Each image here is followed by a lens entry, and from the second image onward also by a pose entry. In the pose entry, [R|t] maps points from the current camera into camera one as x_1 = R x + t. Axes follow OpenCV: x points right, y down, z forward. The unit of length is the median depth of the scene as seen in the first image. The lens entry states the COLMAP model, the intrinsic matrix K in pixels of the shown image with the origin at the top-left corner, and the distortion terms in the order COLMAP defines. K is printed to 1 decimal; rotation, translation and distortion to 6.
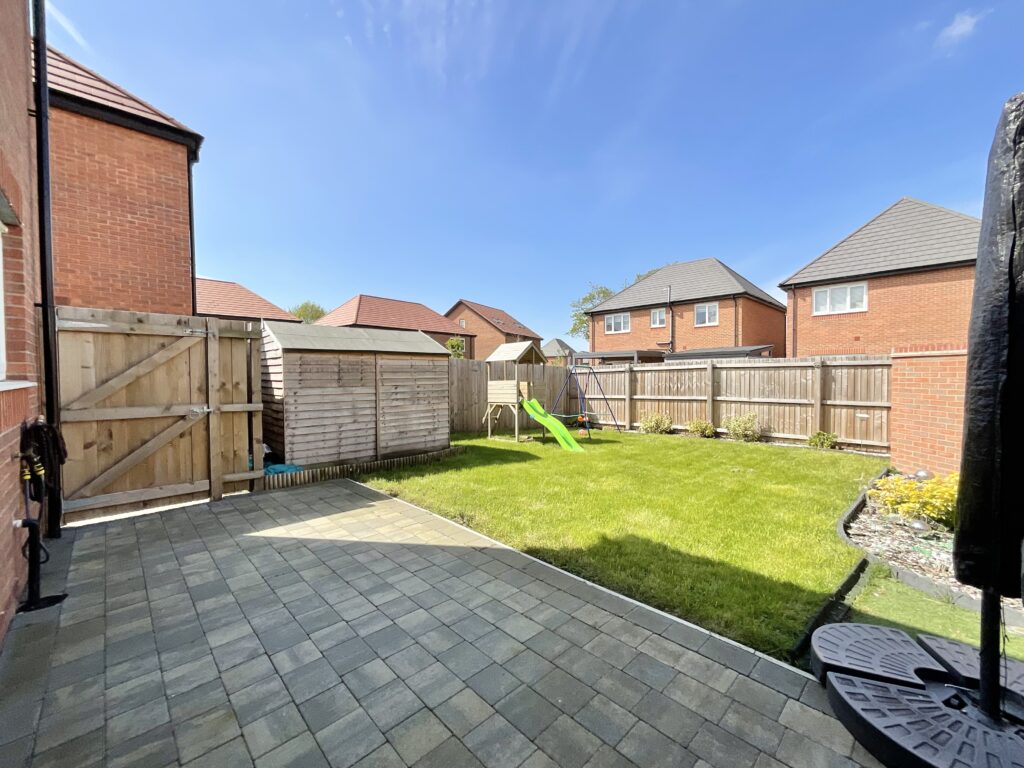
lens RADIAL K [[413.8, 0, 512.8], [0, 413.8, 385.1], [0, 0, 1]] dist [0.001594, -0.001333]
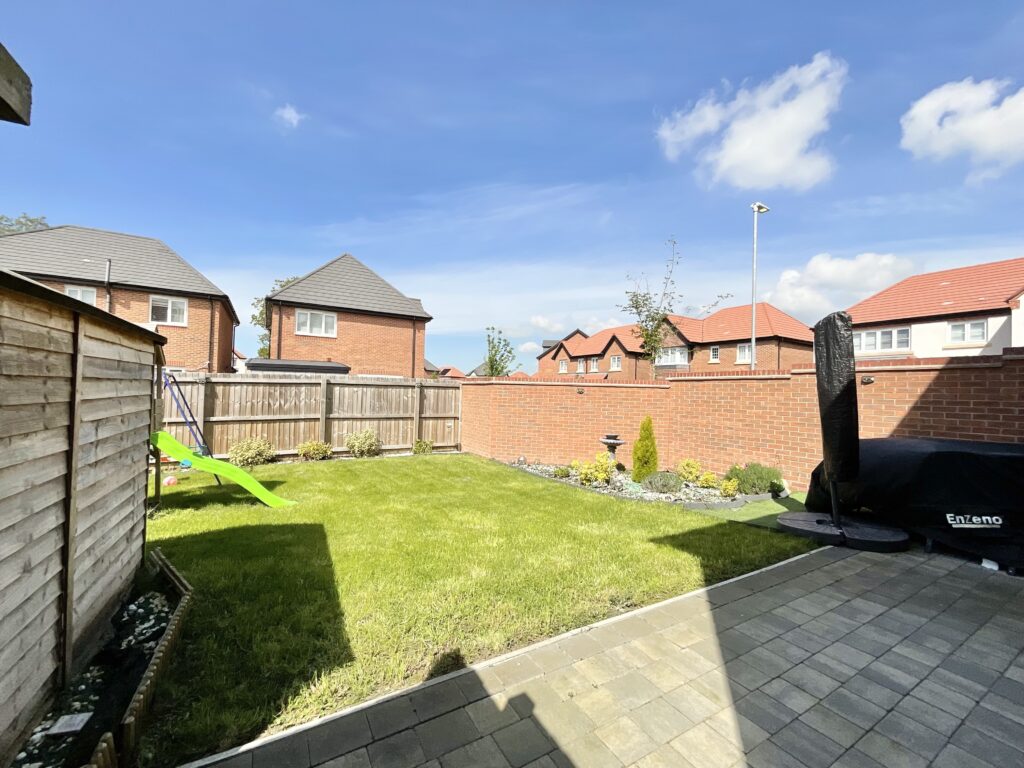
lens RADIAL K [[413.8, 0, 513.9], [0, 413.8, 387.0], [0, 0, 1]] dist [0.001594, -0.001333]
pose [[0.245302, 0.026046, 0.969097, -0.338037], [-0.001713, 0.999649, -0.026434, -0.010613], [-0.969445, 0.004824, 0.245261, 0.393973]]
